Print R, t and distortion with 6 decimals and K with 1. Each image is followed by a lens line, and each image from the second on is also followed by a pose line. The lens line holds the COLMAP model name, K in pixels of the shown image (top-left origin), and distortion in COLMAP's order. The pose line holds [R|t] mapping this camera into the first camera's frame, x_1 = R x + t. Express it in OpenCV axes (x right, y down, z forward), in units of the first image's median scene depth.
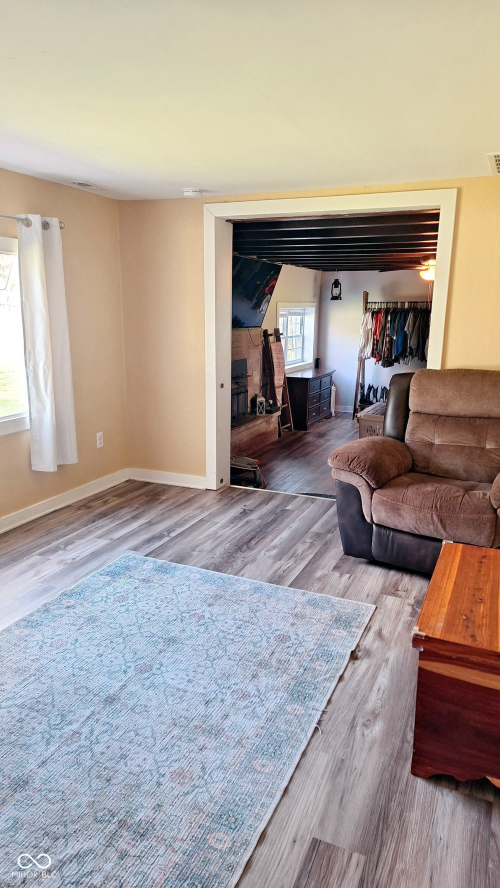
lens RADIAL K [[592.8, 0, 251.2], [0, 592.8, 446.4], [0, 0, 1]] dist [0.044418, -0.019094]
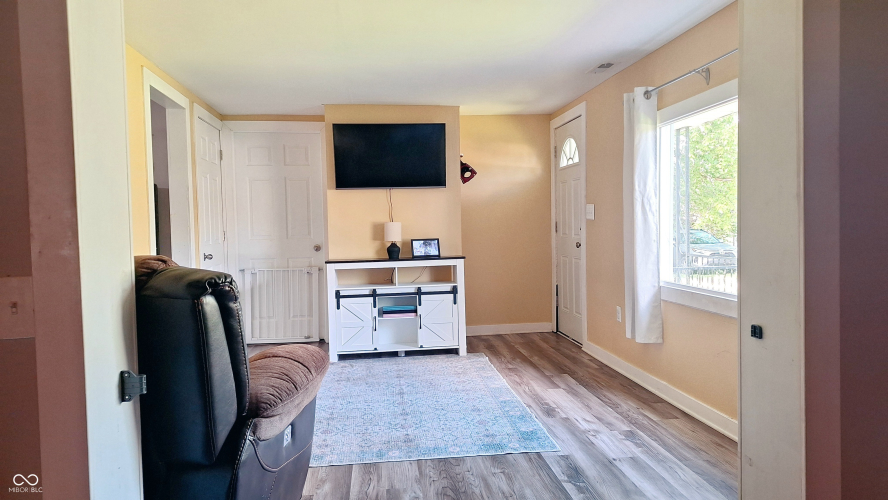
lens RADIAL K [[592.8, 0, 443.2], [0, 592.8, 247.7], [0, 0, 1]] dist [0.044418, -0.019094]
pose [[-0.860031, 0.024962, -0.509631, 0.356756], [-0.109580, 0.966462, 0.232259, -0.274672], [0.498337, 0.255595, -0.828451, 1.568879]]
